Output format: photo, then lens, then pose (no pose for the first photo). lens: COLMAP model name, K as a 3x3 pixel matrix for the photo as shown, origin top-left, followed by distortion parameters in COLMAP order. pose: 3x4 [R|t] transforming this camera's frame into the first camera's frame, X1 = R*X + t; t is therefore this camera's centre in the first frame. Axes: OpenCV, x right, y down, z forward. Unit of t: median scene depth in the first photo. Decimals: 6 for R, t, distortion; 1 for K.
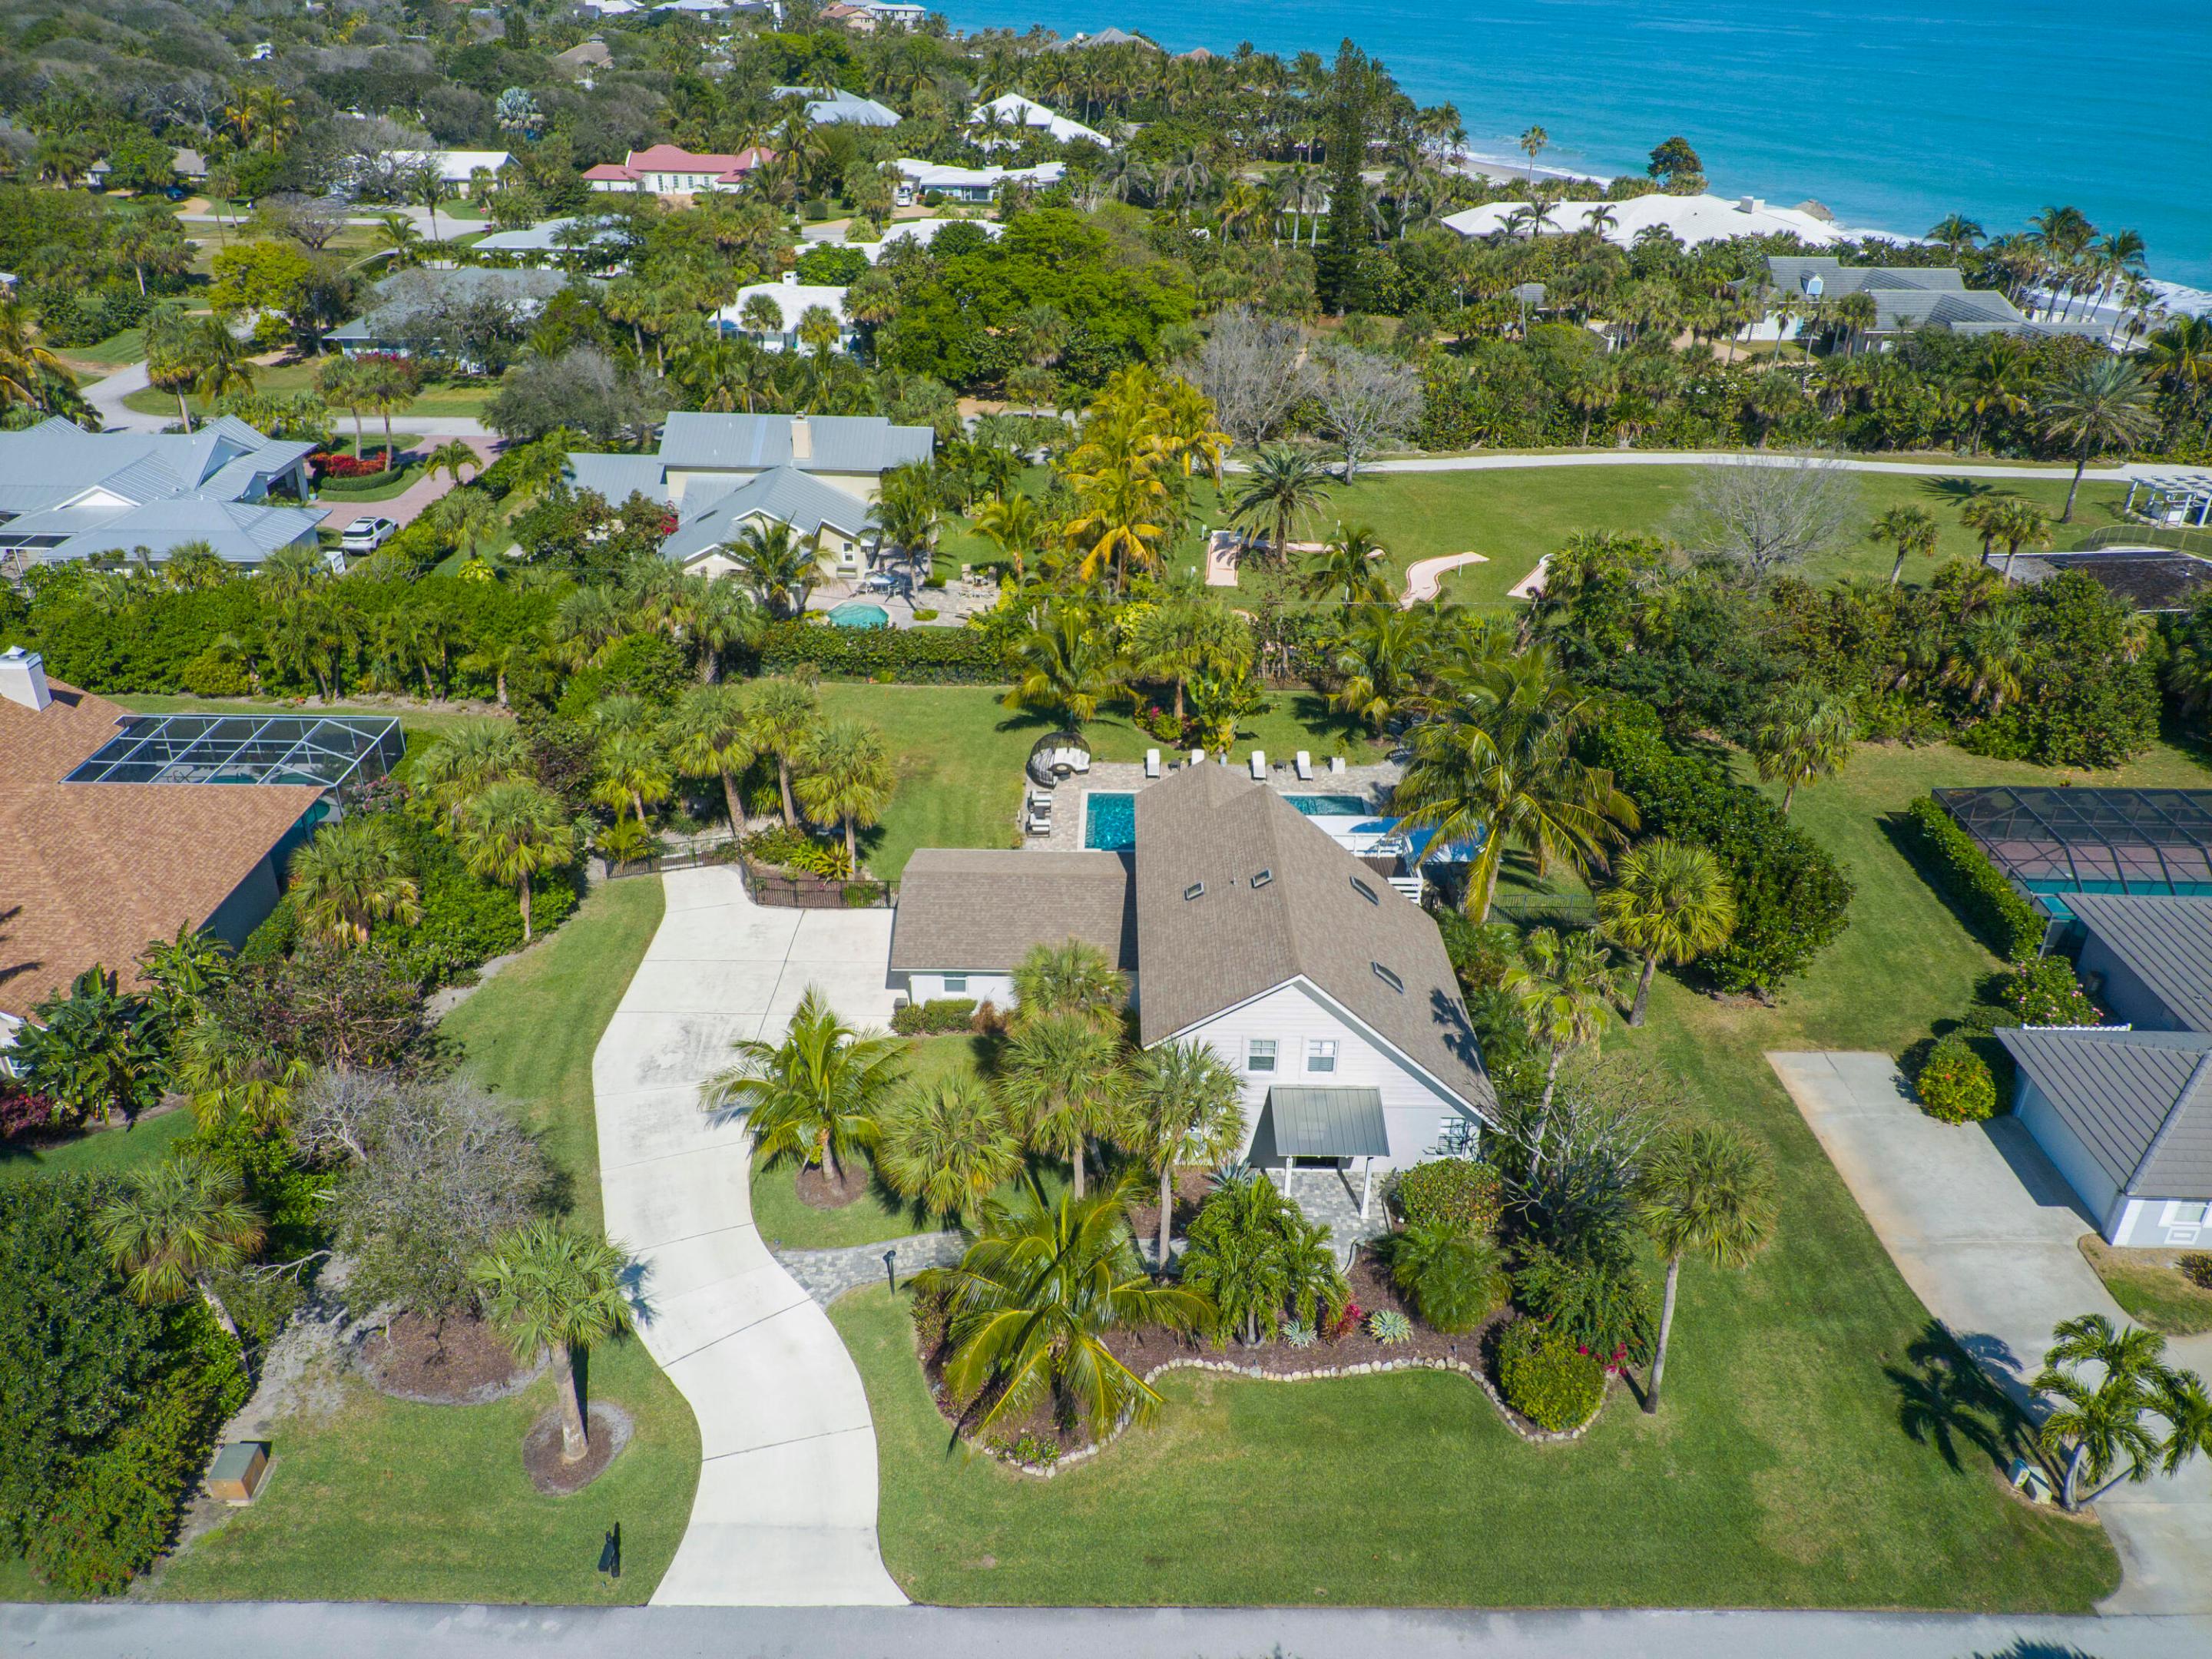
lens RADIAL K [[1644.2, 0, 1106.0], [0, 1644.2, 829.5], [0, 0, 1]] dist [0.112954, -0.186458]
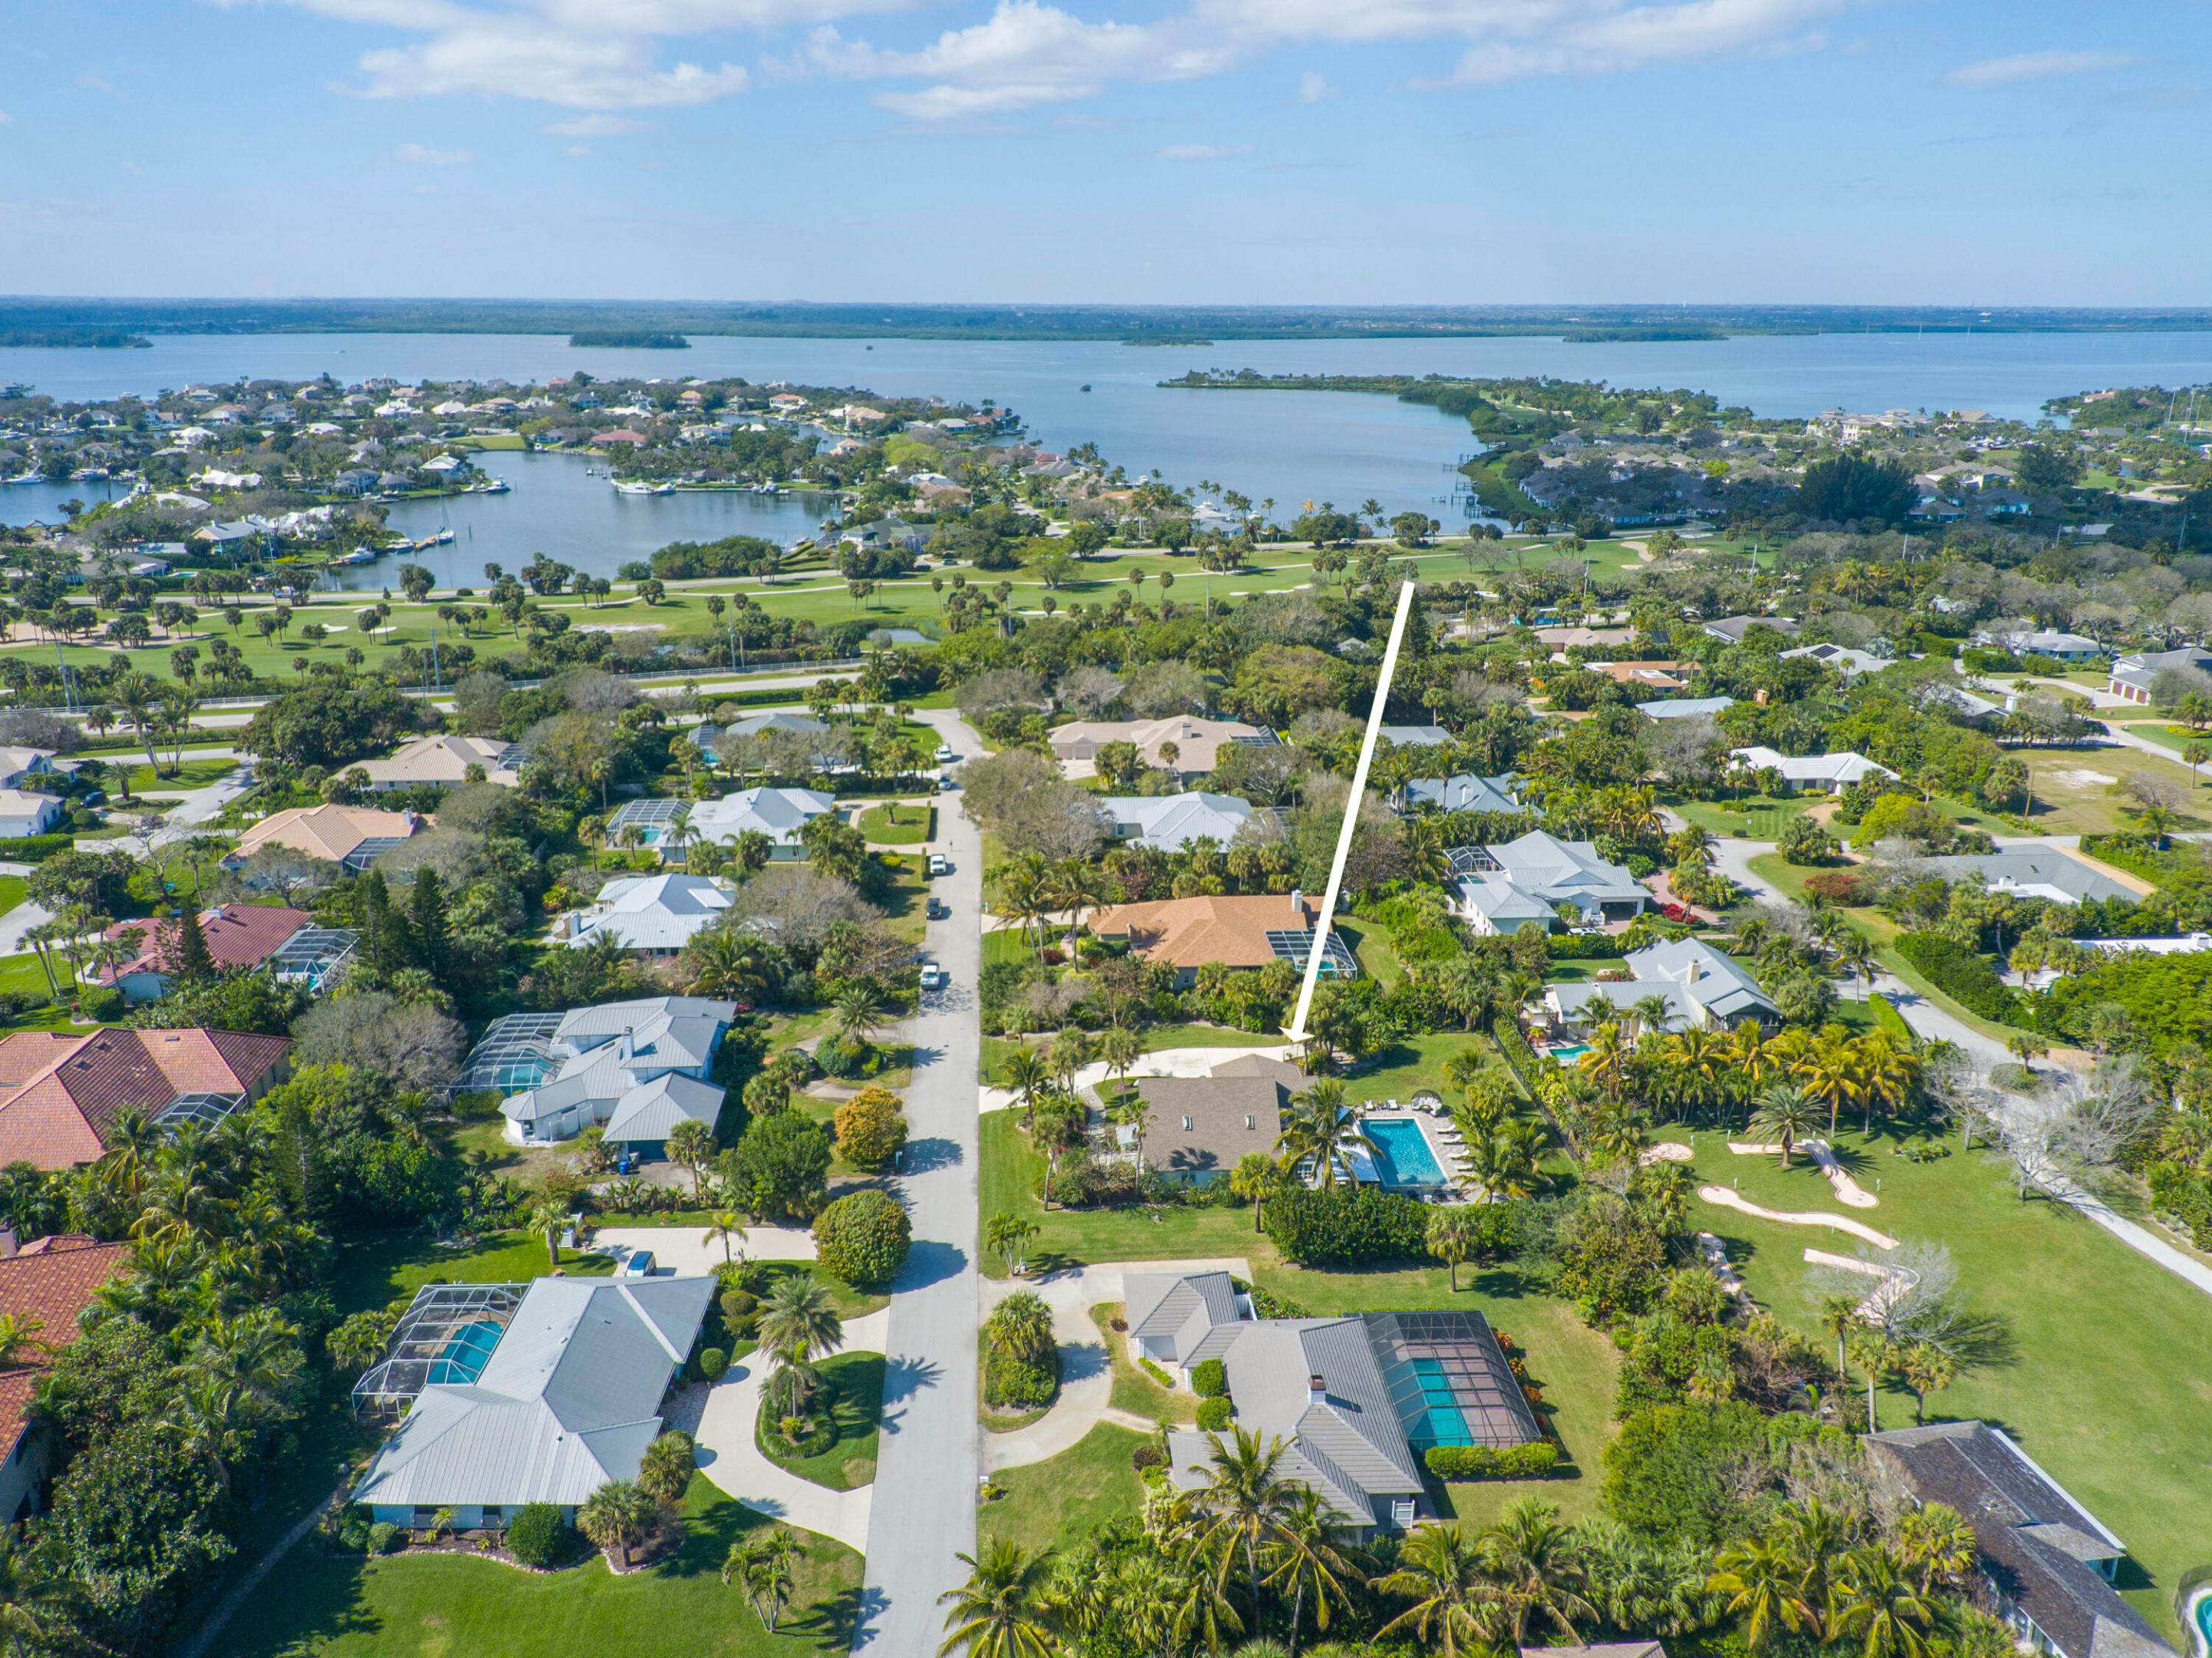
lens RADIAL K [[1682.2, 0, 1106.0], [0, 1682.2, 829.0], [0, 0, 1]] dist [0.115364, -0.179886]
pose [[0.063622, 0.277881, -0.958506, 1.627956], [-0.468387, 0.856412, 0.217193, -0.527254], [0.881230, 0.435133, 0.184642, 0.083480]]
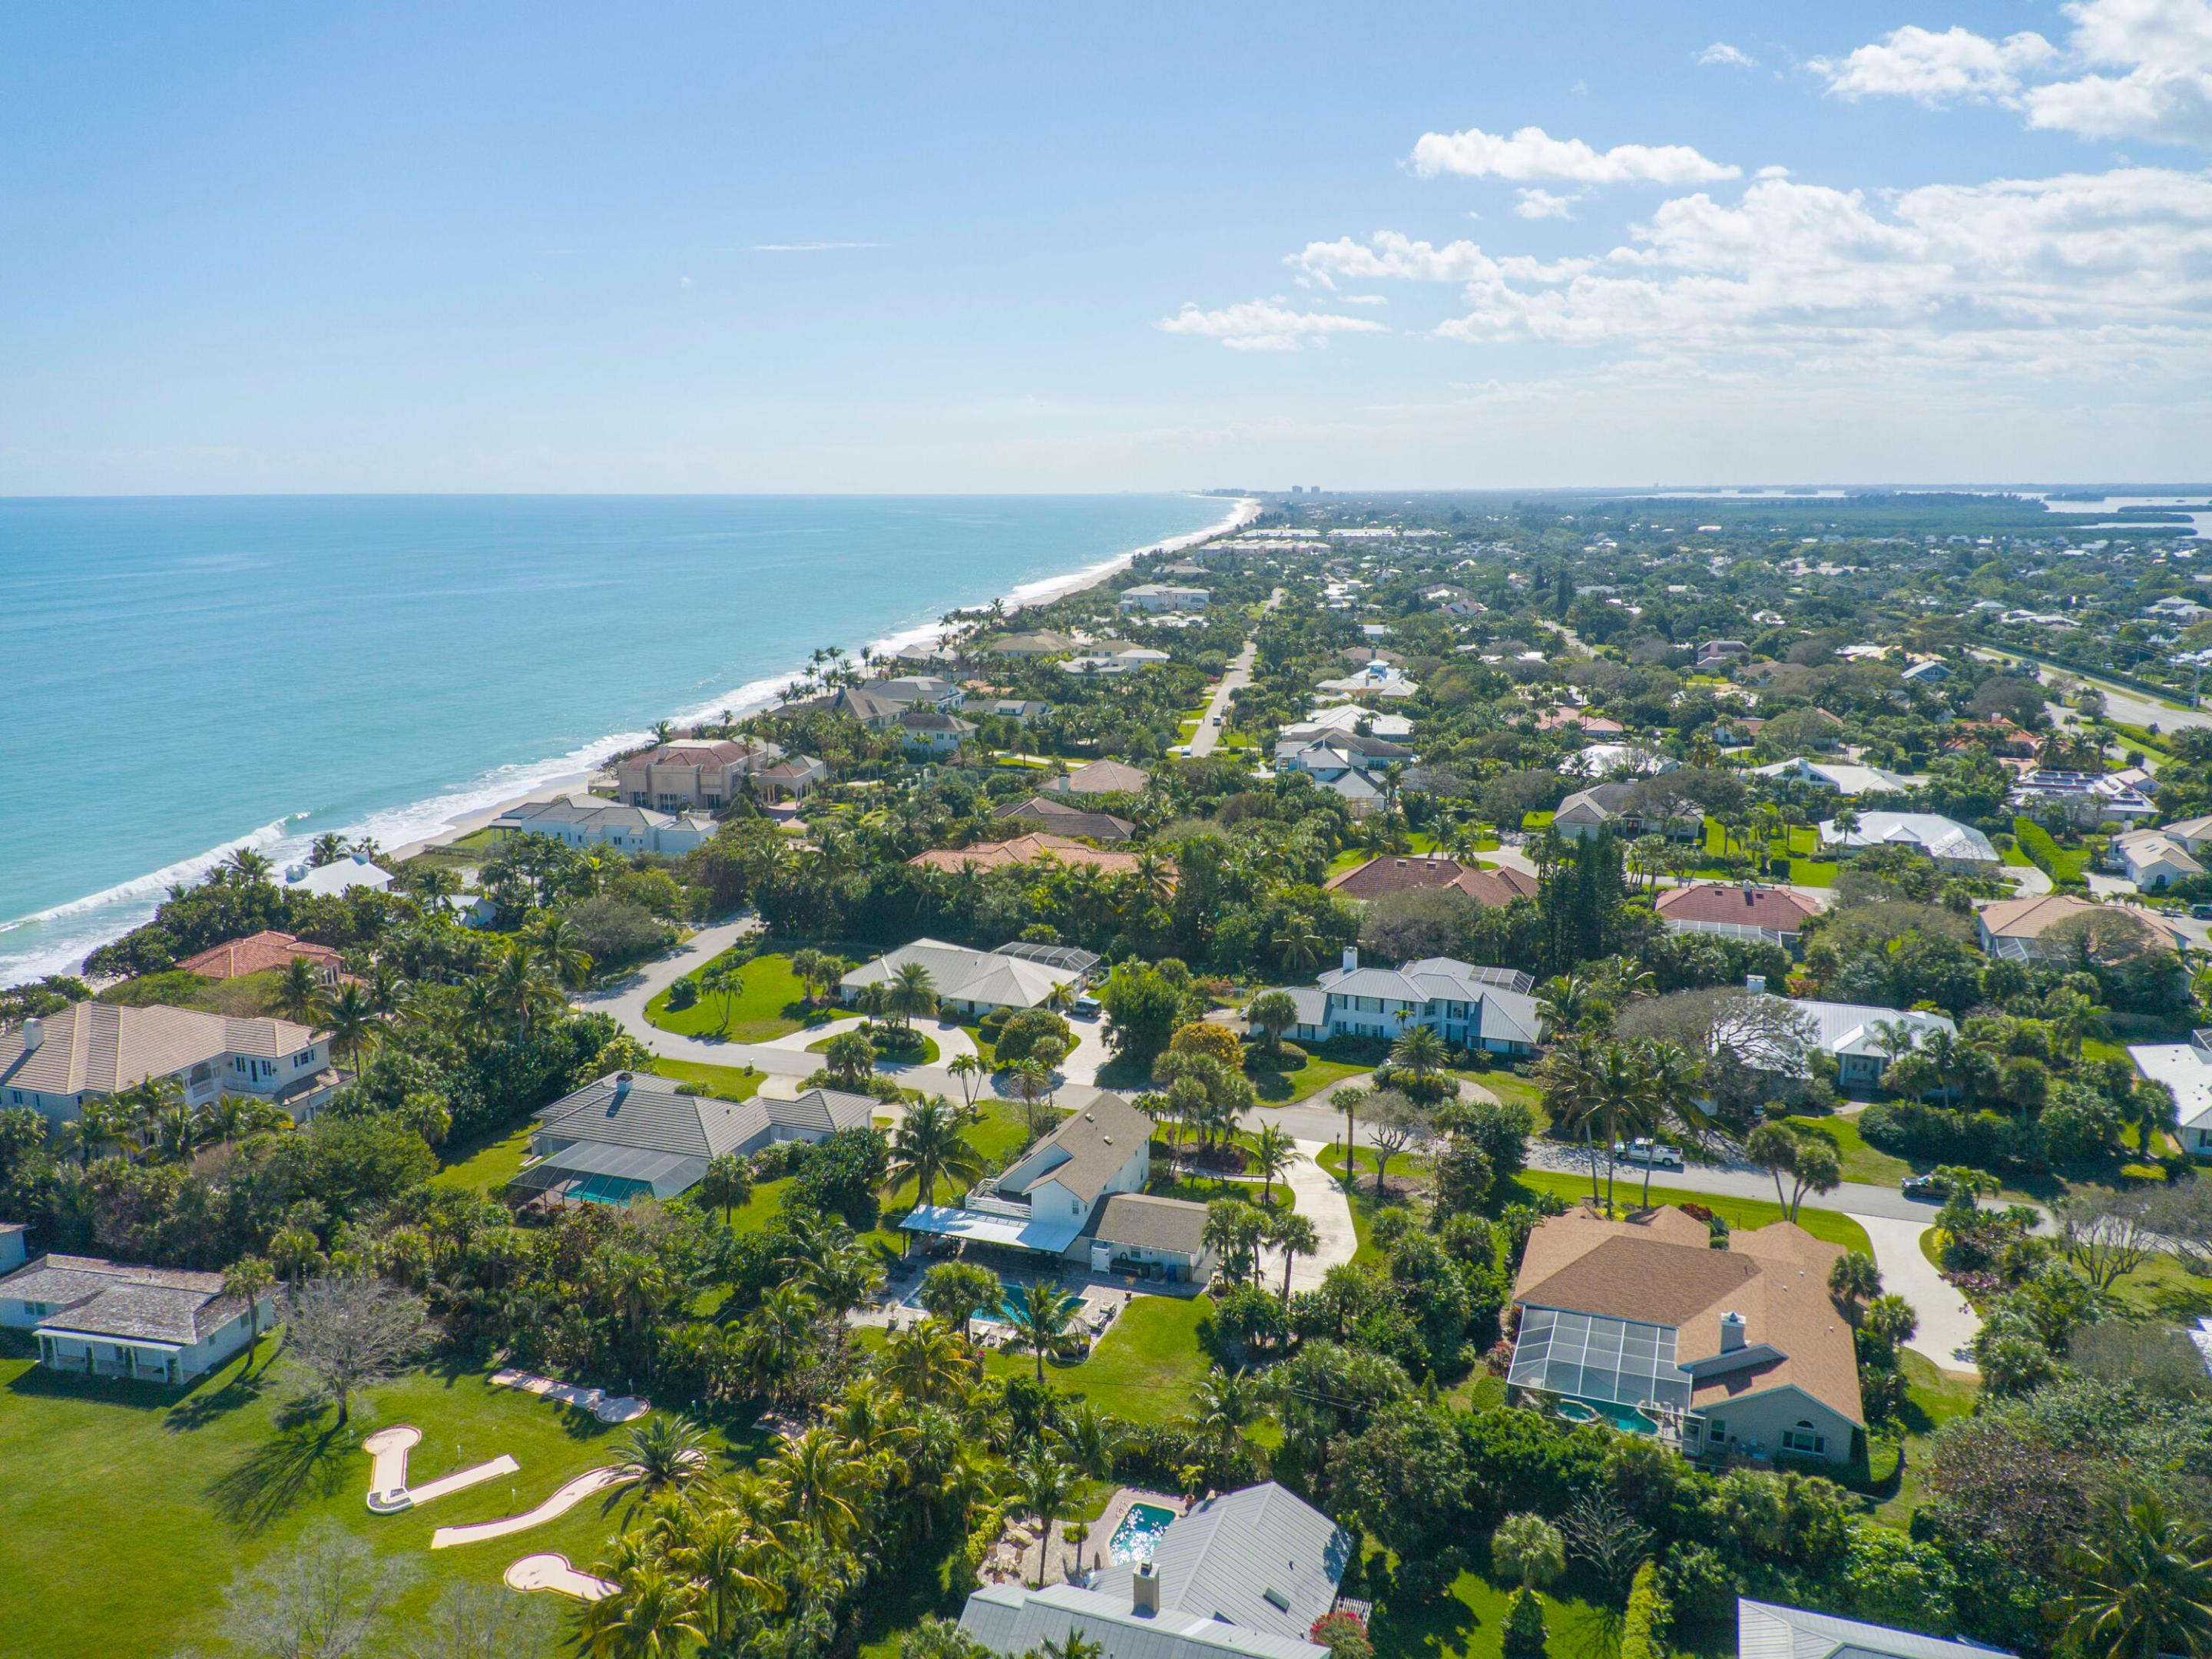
lens RADIAL K [[1673.3, 0, 1107.8], [0, 1673.3, 835.3], [0, 0, 1]] dist [0.117783, -0.201581]
pose [[-0.938575, -0.084631, 0.334537, -0.458786], [0.150222, 0.772569, 0.616905, -1.145437], [-0.310662, 0.629266, -0.712400, 1.539279]]
